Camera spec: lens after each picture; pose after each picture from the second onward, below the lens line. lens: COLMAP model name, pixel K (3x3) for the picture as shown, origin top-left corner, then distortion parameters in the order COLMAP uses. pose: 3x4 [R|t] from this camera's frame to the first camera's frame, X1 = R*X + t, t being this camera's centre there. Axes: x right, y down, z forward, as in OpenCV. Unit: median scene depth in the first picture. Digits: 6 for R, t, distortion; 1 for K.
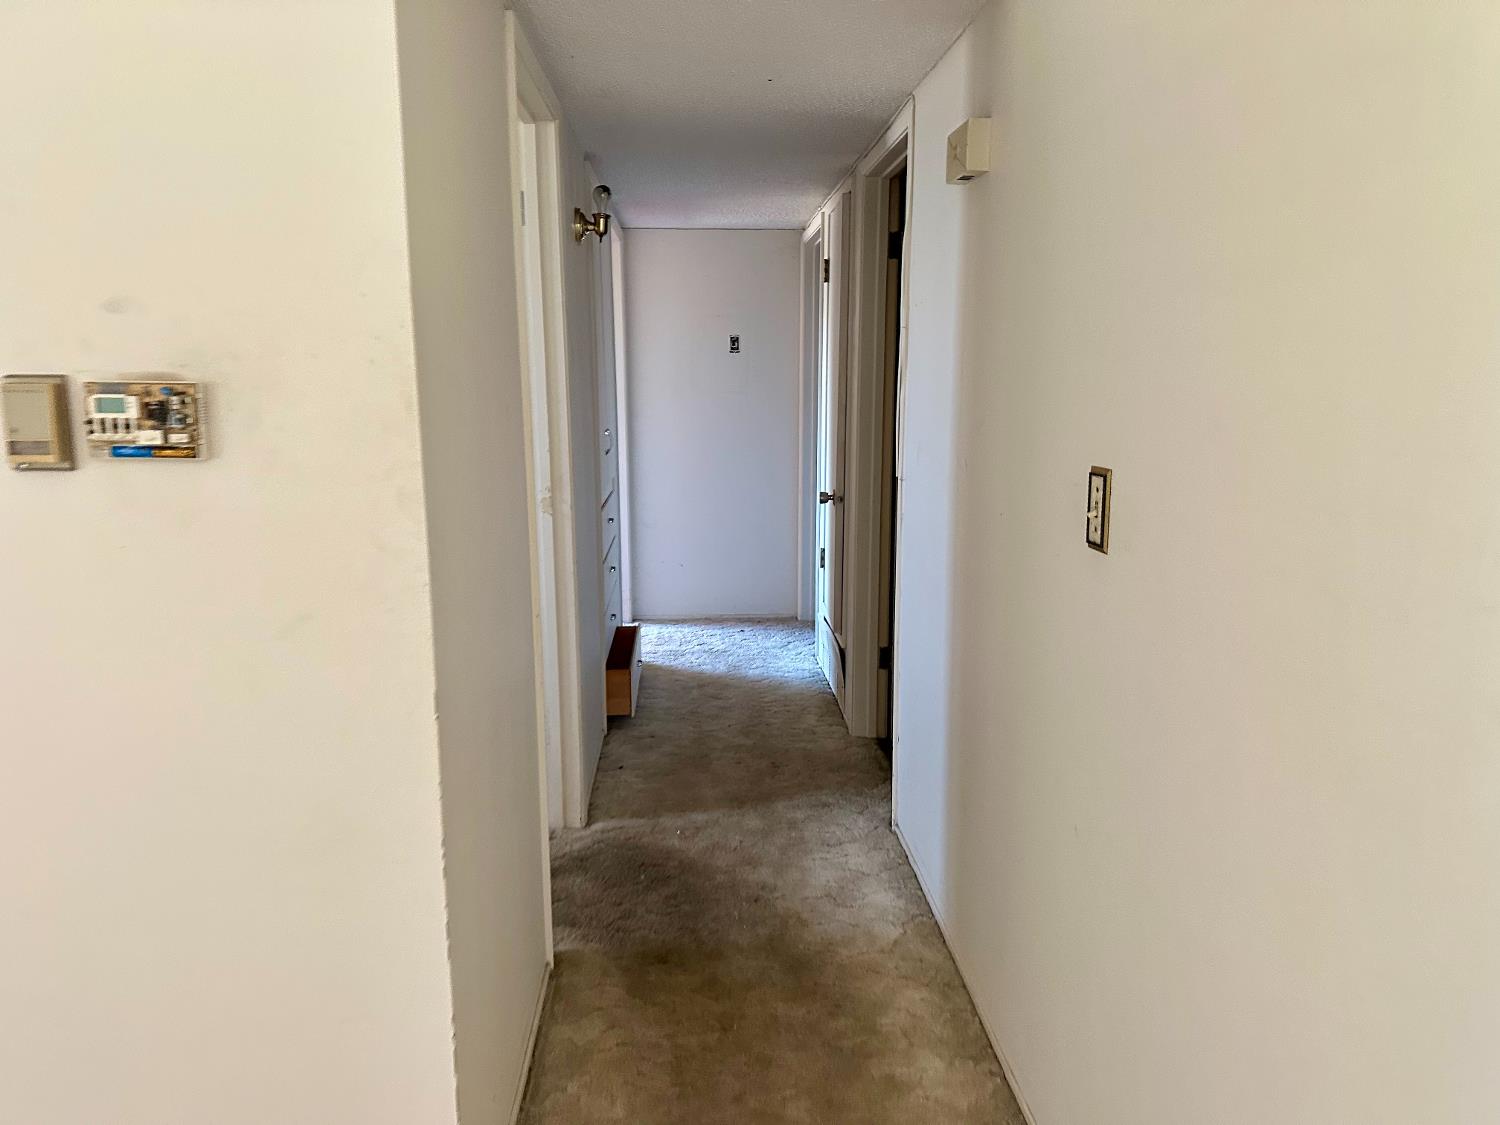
lens RADIAL K [[1072.9, 0, 729.9], [0, 1072.9, 536.4], [0, 0, 1]] dist [0.170149, -0.248649]
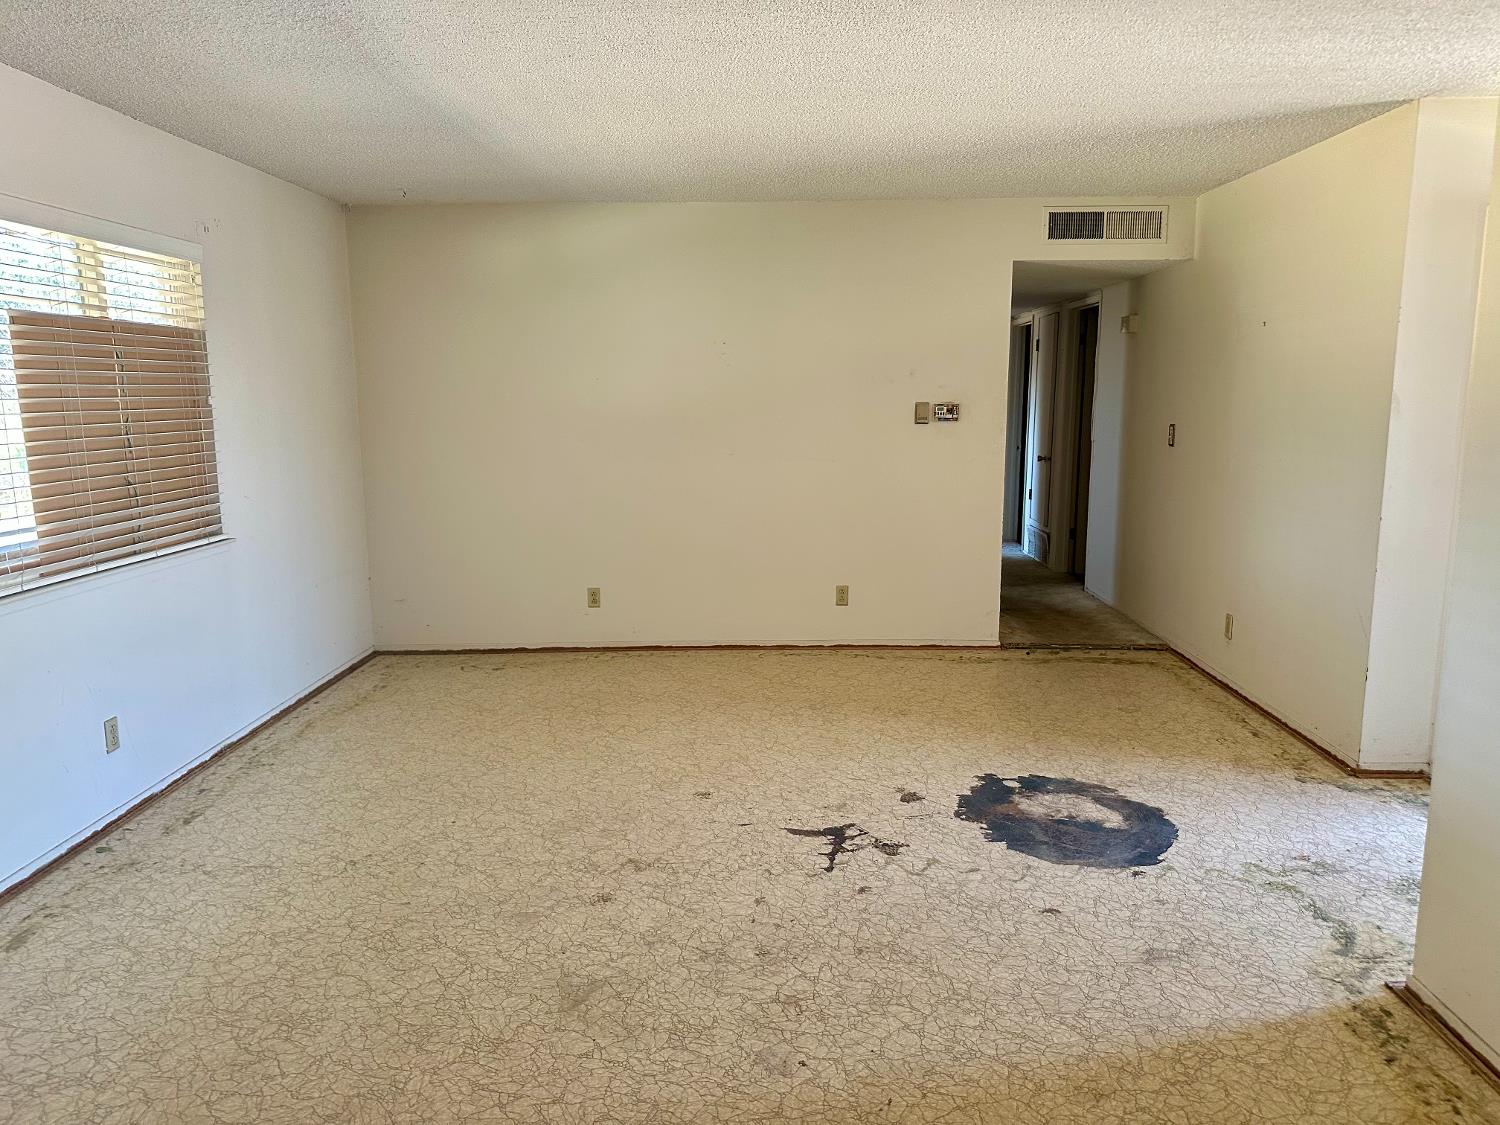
lens RADIAL K [[1072.9, 0, 729.9], [0, 1072.9, 536.4], [0, 0, 1]] dist [0.170149, -0.248649]
pose [[0.996688, 0.007864, -0.080945, -0.857903], [-0.009281, 0.999810, -0.017145, 0.397304], [0.080795, 0.017839, 0.996571, -2.838845]]
